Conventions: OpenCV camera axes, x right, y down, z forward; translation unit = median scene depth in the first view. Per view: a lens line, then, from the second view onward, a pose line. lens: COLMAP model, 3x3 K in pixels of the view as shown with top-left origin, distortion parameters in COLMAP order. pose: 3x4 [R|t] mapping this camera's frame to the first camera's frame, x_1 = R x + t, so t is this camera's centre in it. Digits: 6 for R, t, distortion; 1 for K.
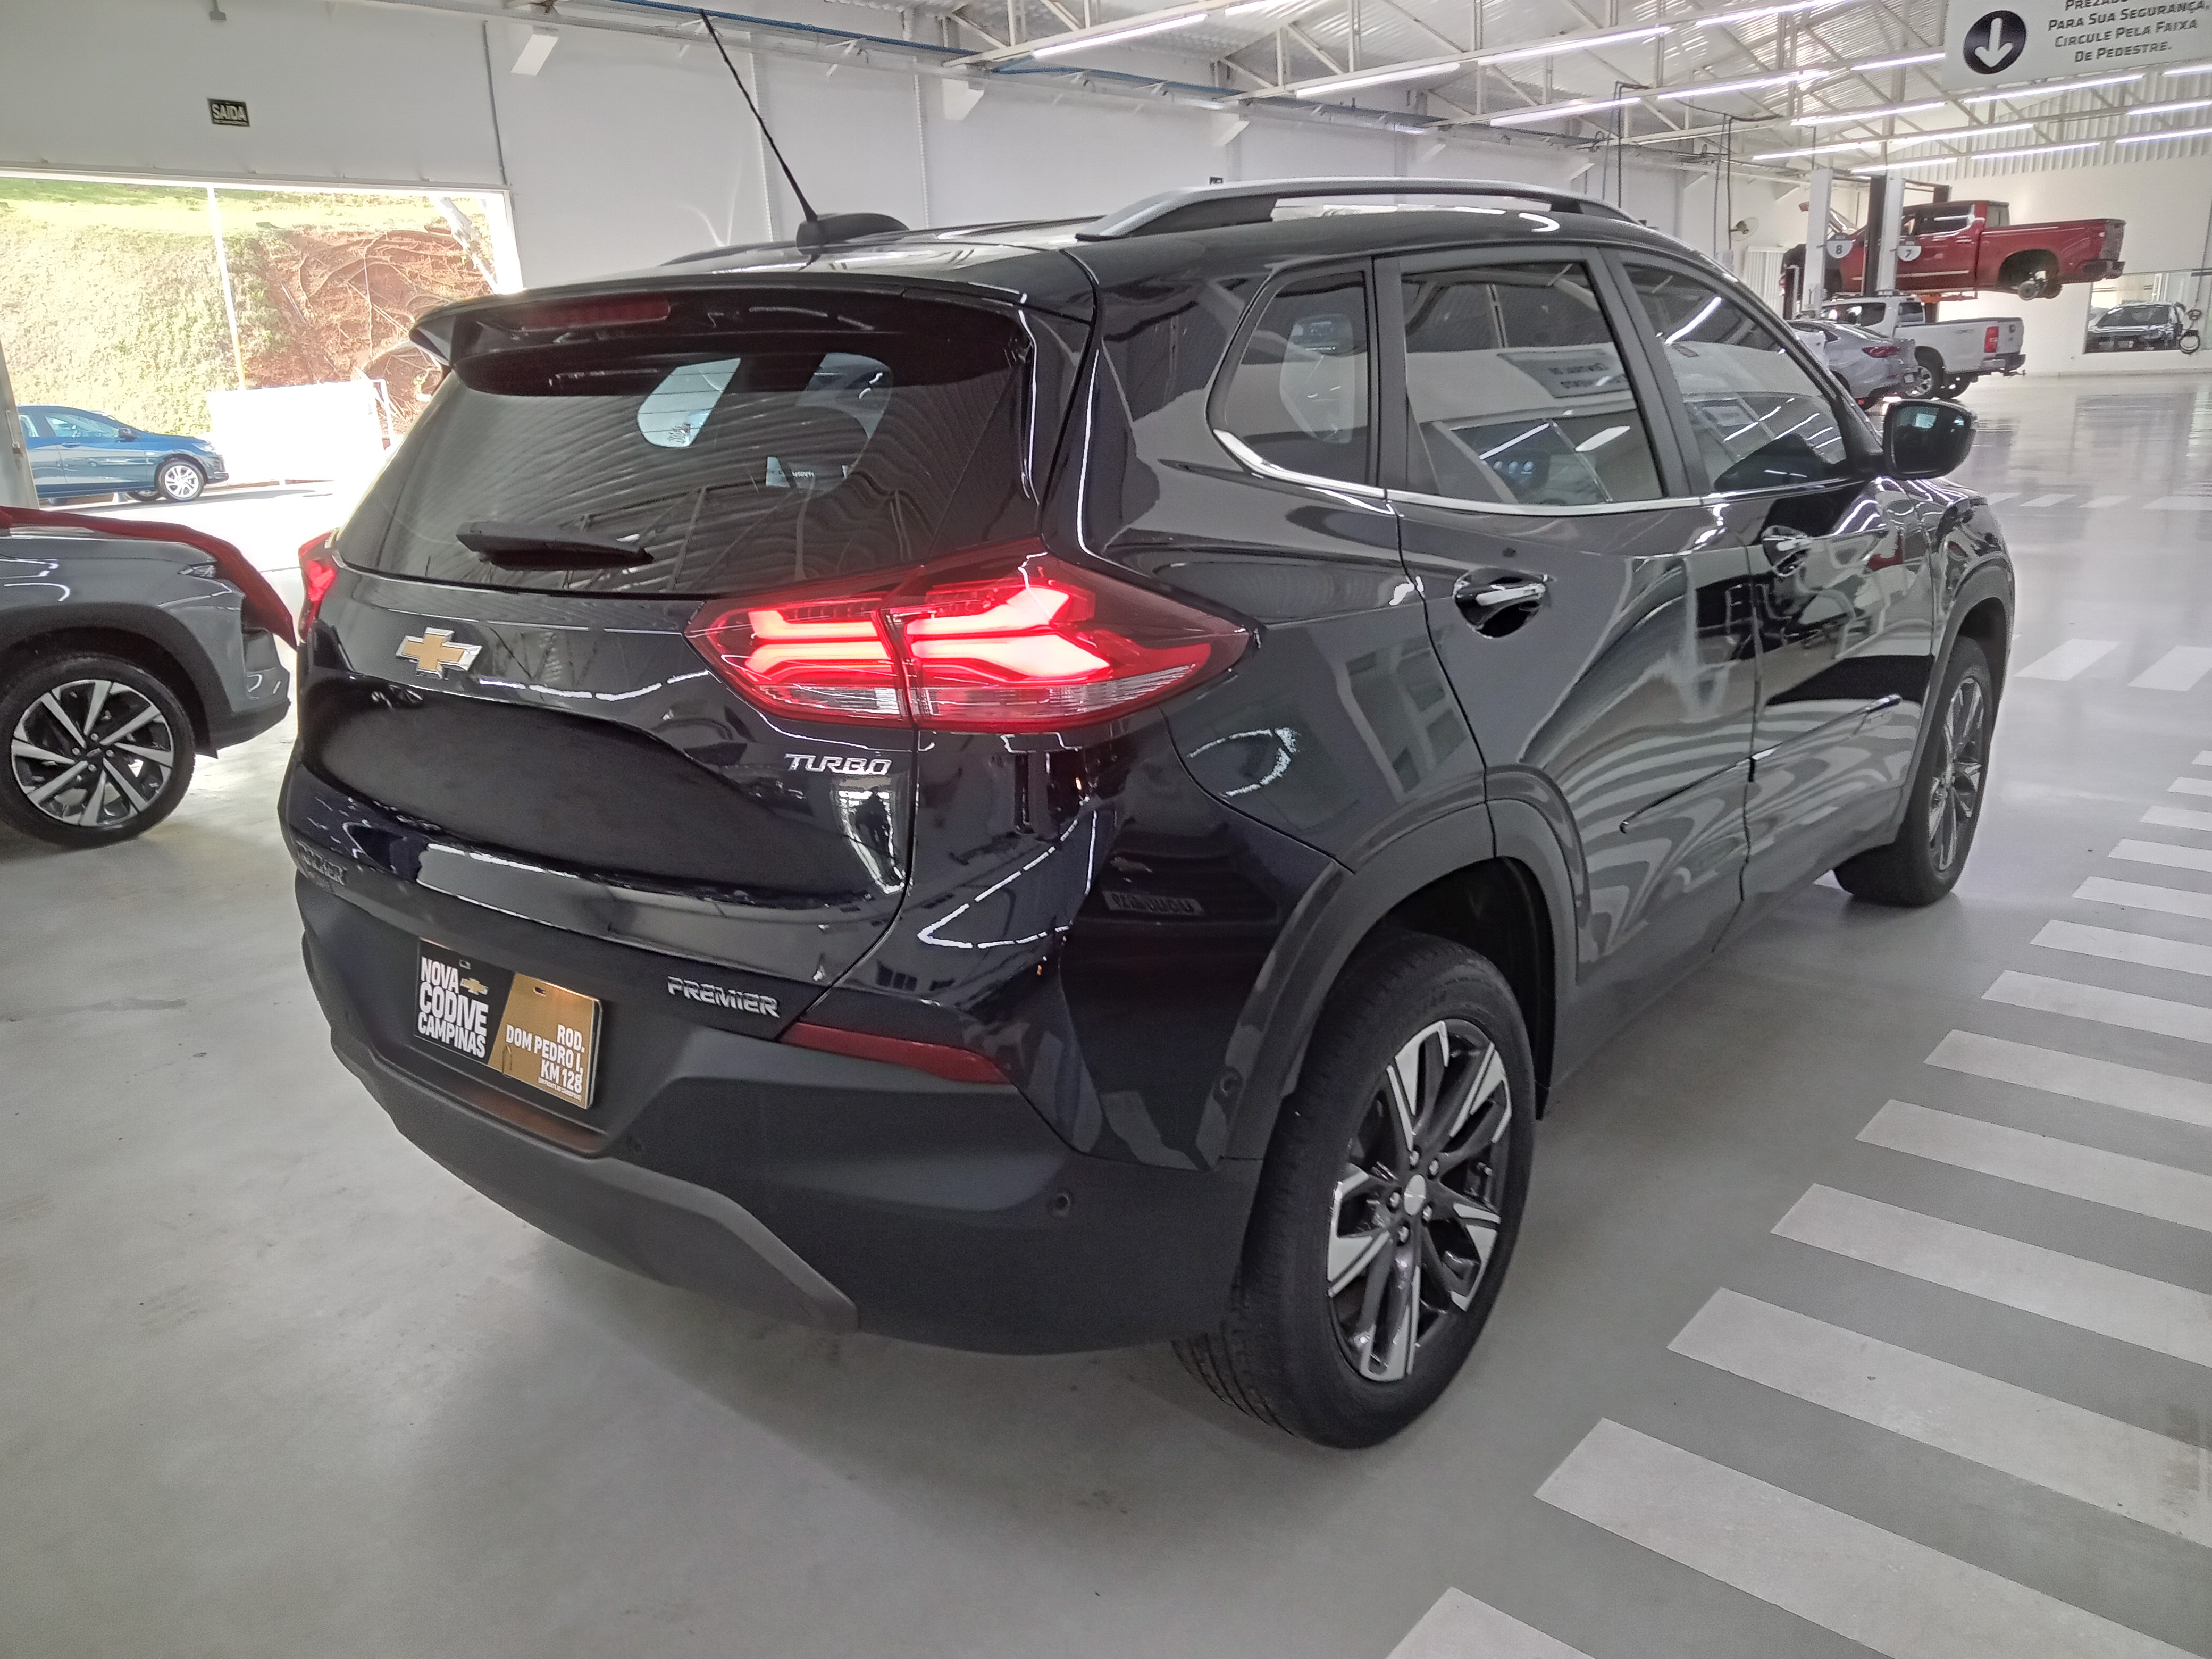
lens RADIAL K [[1763.6, 0, 1090.4], [0, 1763.6, 706.6], [0, 0, 1]] dist [0.007752, 0.006709]
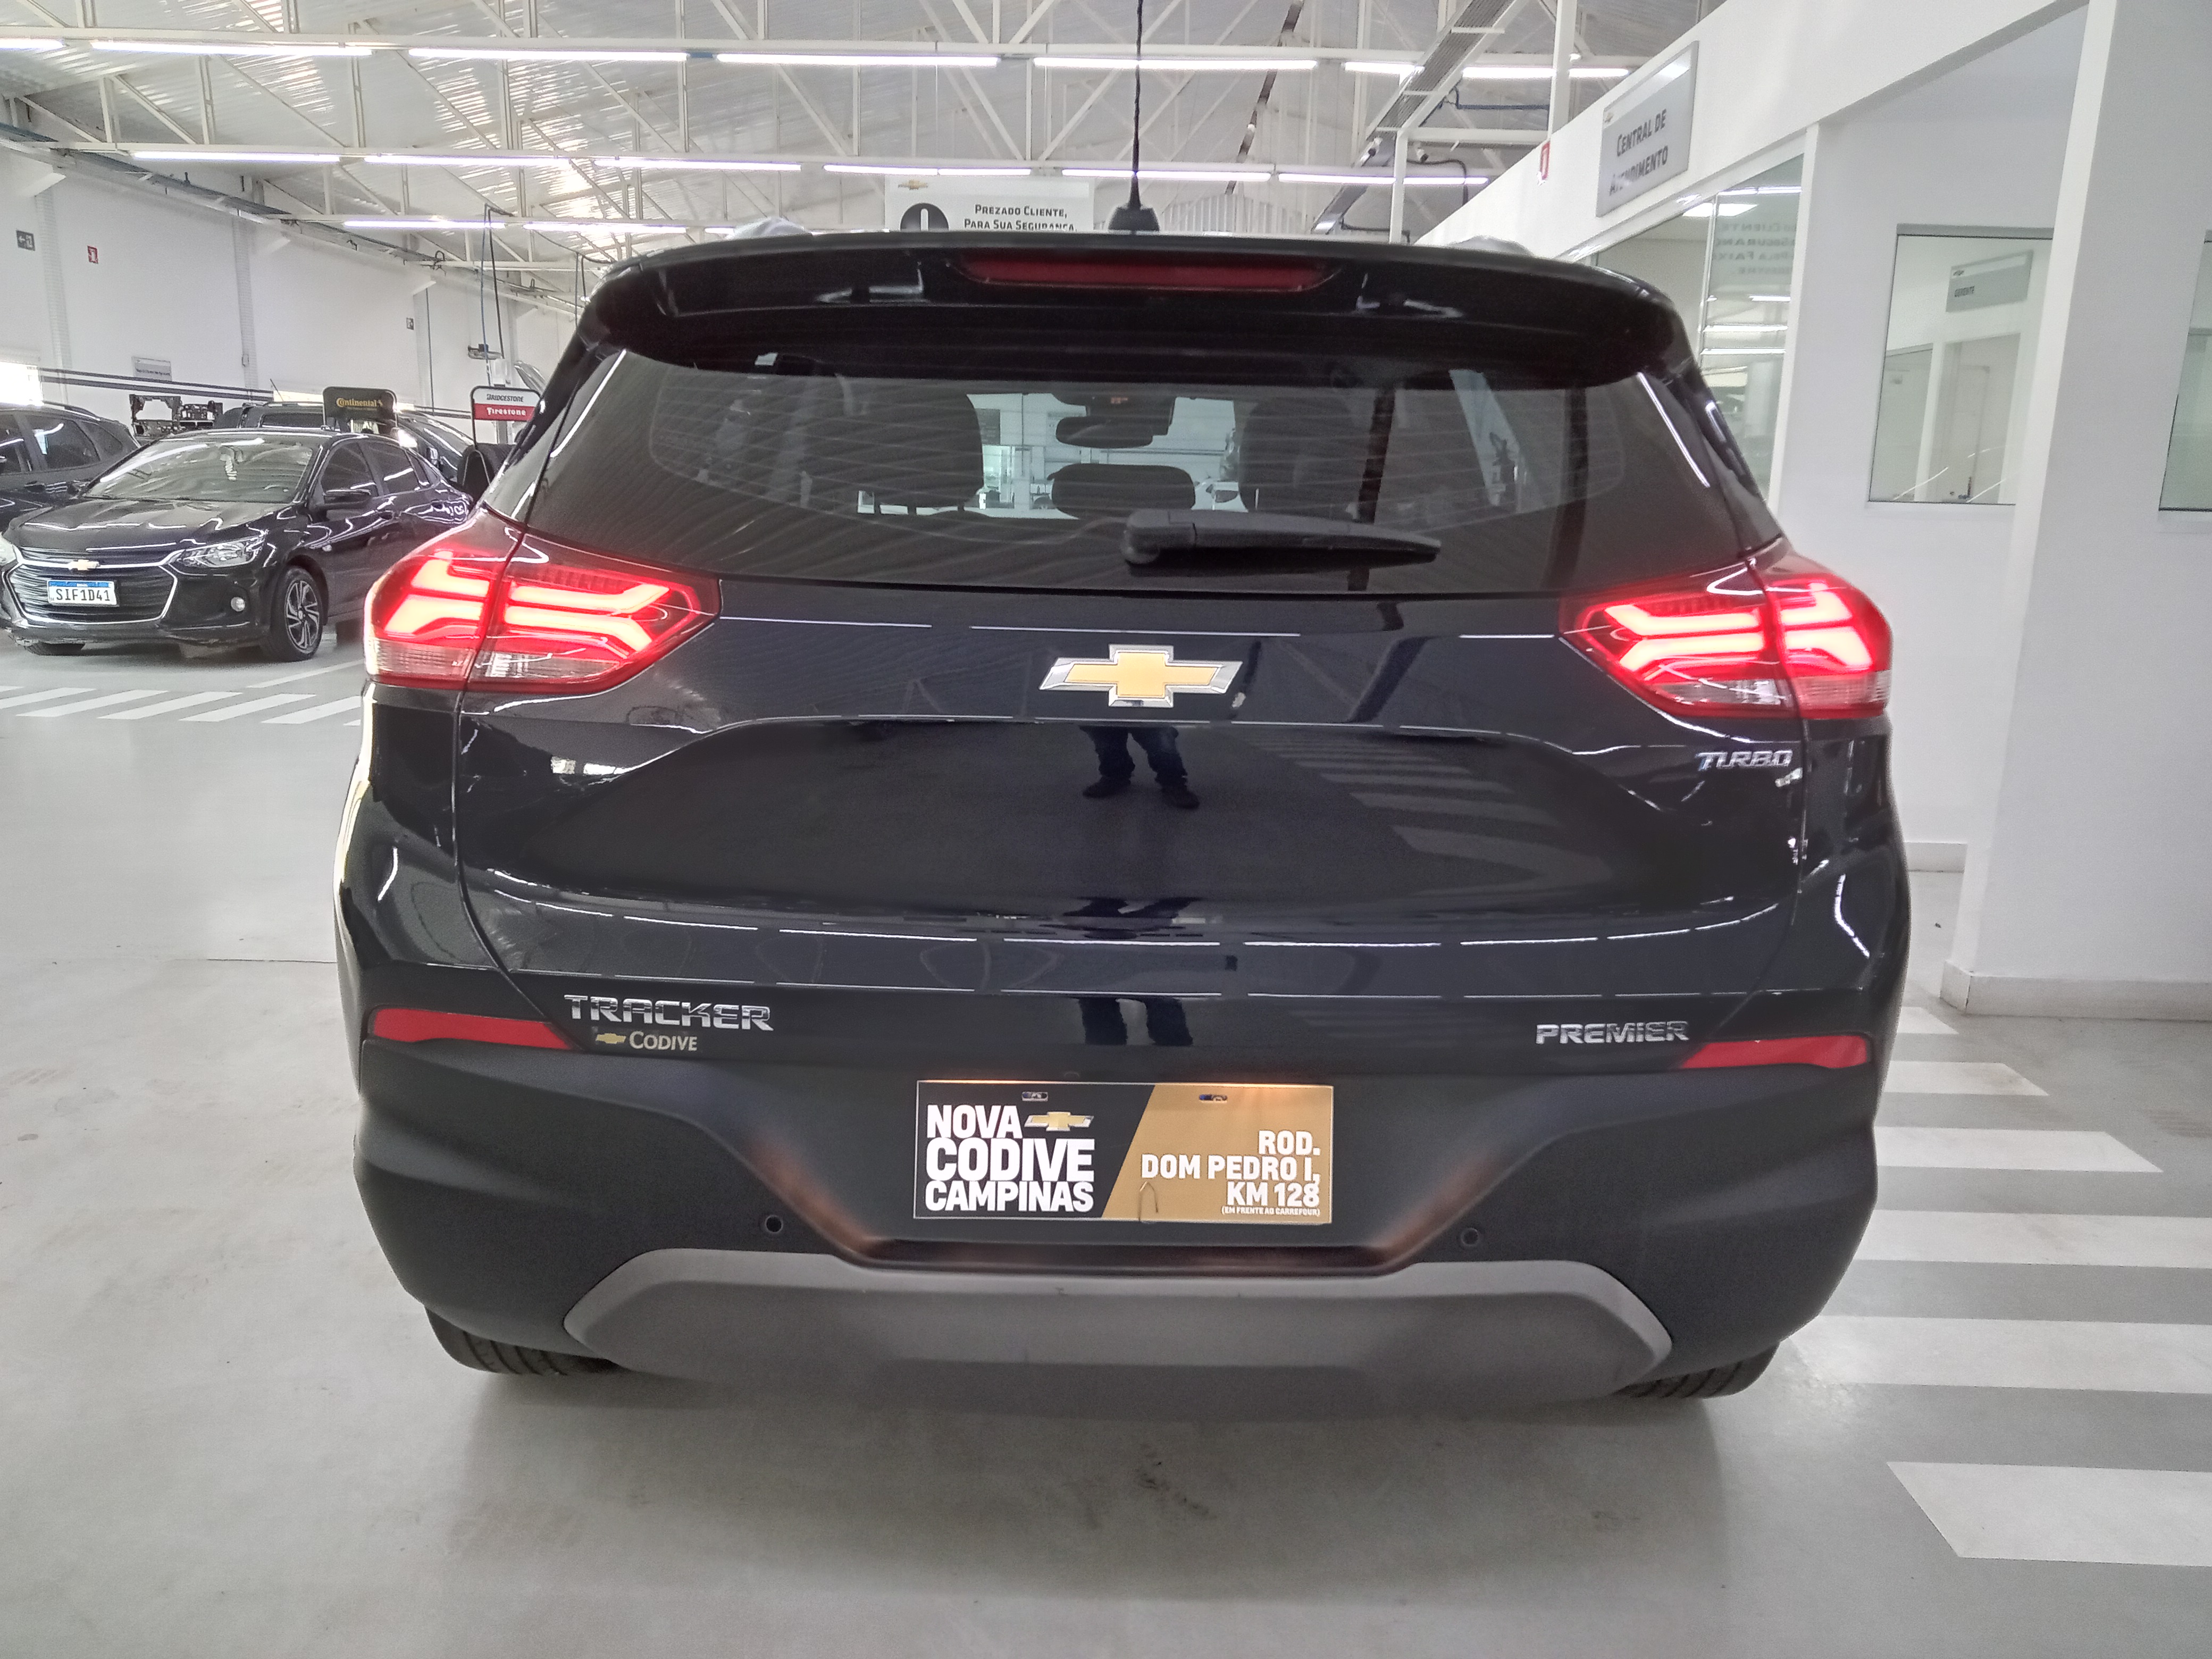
lens RADIAL K [[1686.9, 0, 1105.2], [0, 1686.9, 691.8], [0, 0, 1]] dist [0.056766, -0.000652]
pose [[0.743995, -0.028143, 0.667592, -0.797258], [0.079916, 0.995689, -0.047088, 0.009458], [-0.663389, 0.088384, 0.743036, 0.415387]]
